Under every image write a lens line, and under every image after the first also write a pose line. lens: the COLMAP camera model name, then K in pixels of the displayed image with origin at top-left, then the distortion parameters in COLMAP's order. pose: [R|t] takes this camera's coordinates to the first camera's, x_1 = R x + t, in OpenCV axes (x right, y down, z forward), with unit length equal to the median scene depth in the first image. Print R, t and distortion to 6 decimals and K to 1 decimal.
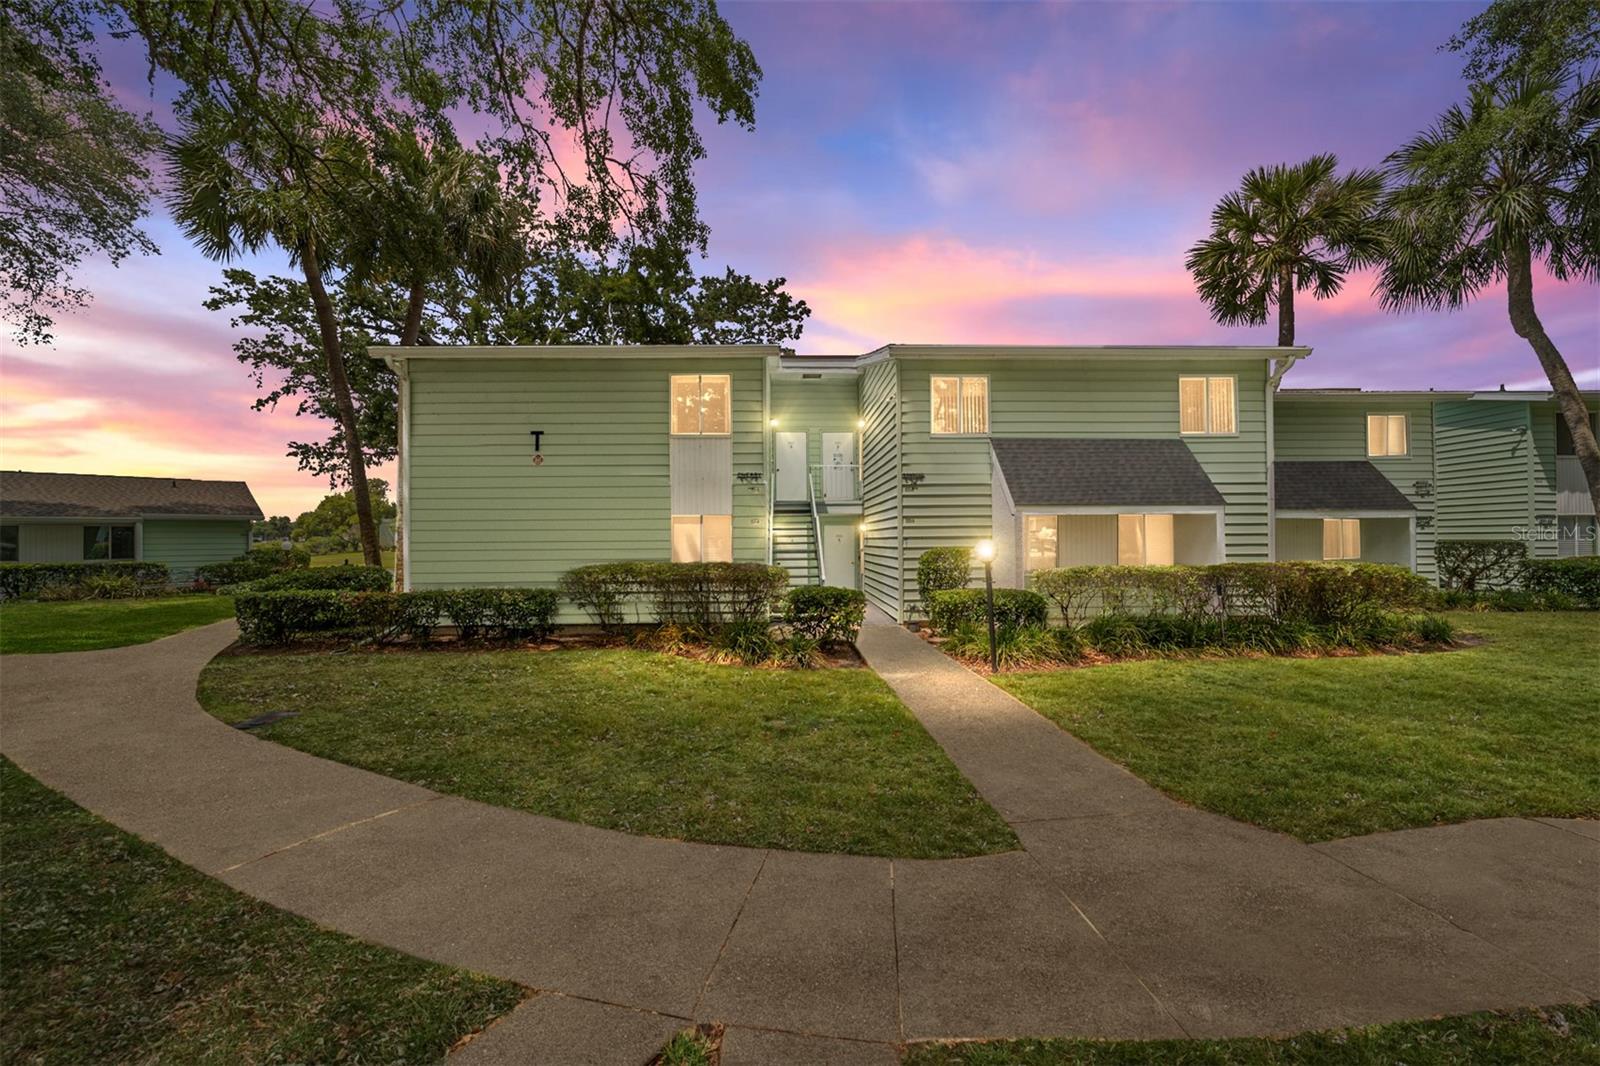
lens RADIAL K [[614.2, 0, 797.6], [0, 614.2, 526.1], [0, 0, 1]] dist [-0.019102, 0.008969]
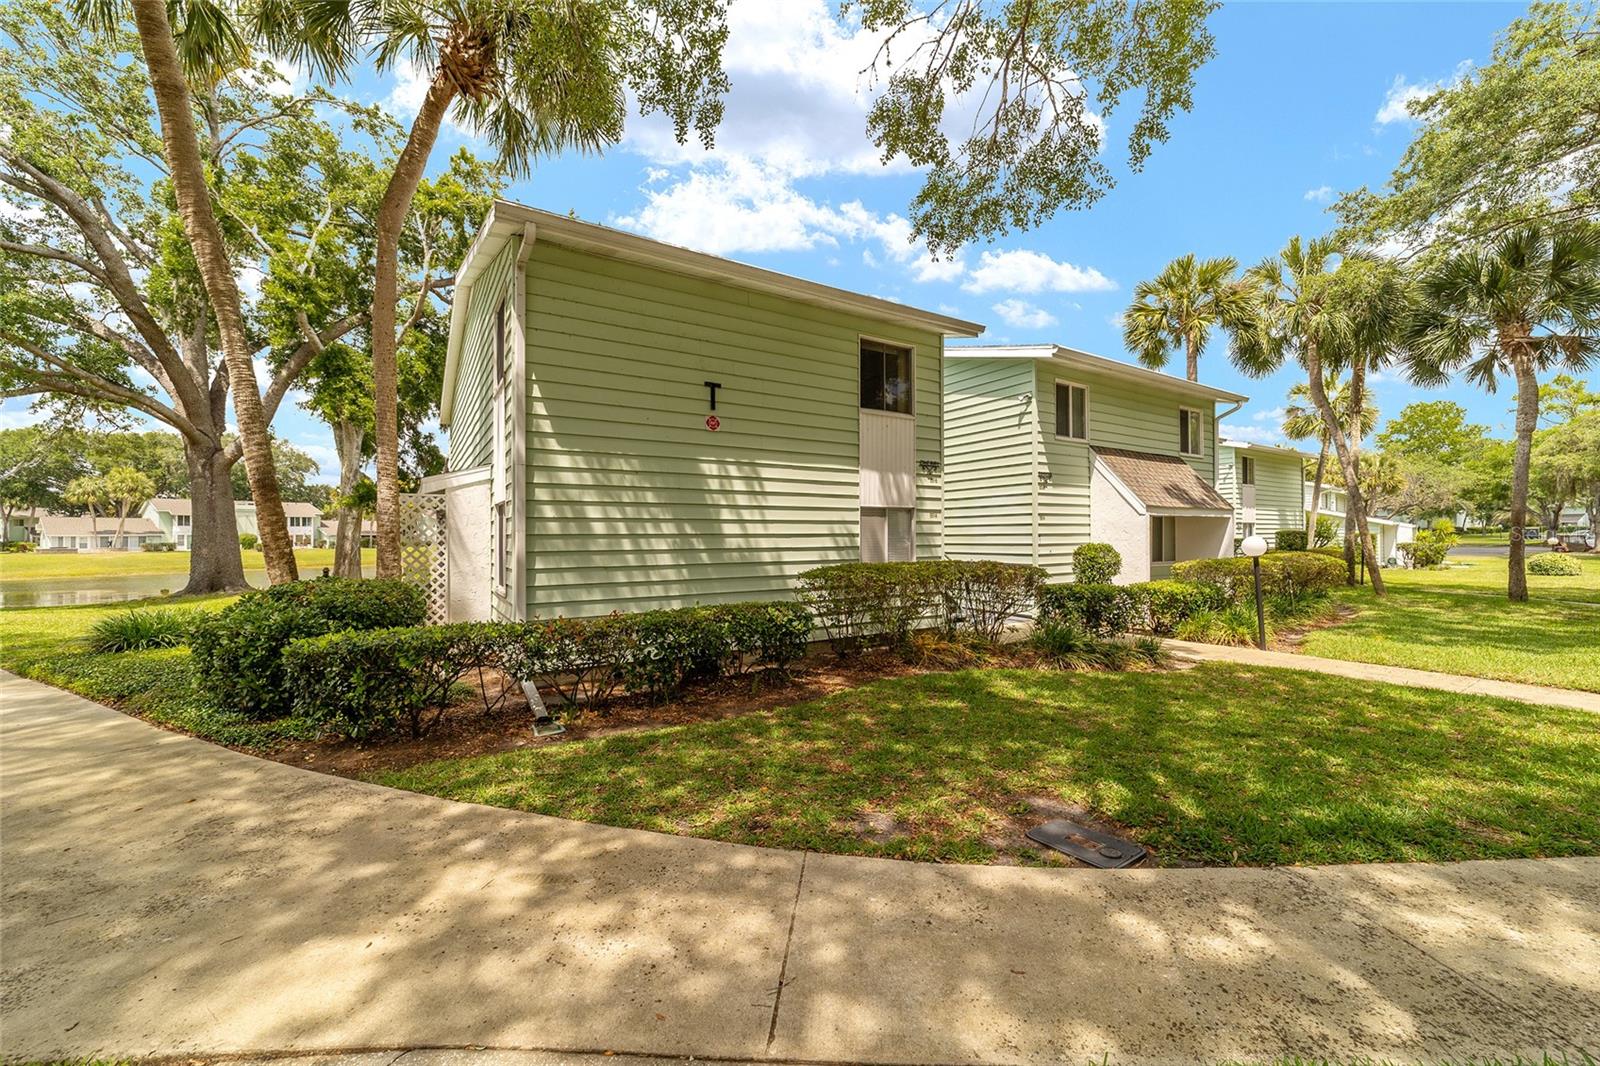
lens RADIAL K [[614.2, 0, 797.6], [0, 614.2, 526.1], [0, 0, 1]] dist [-0.019102, 0.008969]
pose [[0.865487, 0.013296, 0.500754, -0.683258], [-0.011914, 0.999911, -0.005958, 0.016228], [-0.500789, -0.000809, 0.865569, 0.319031]]
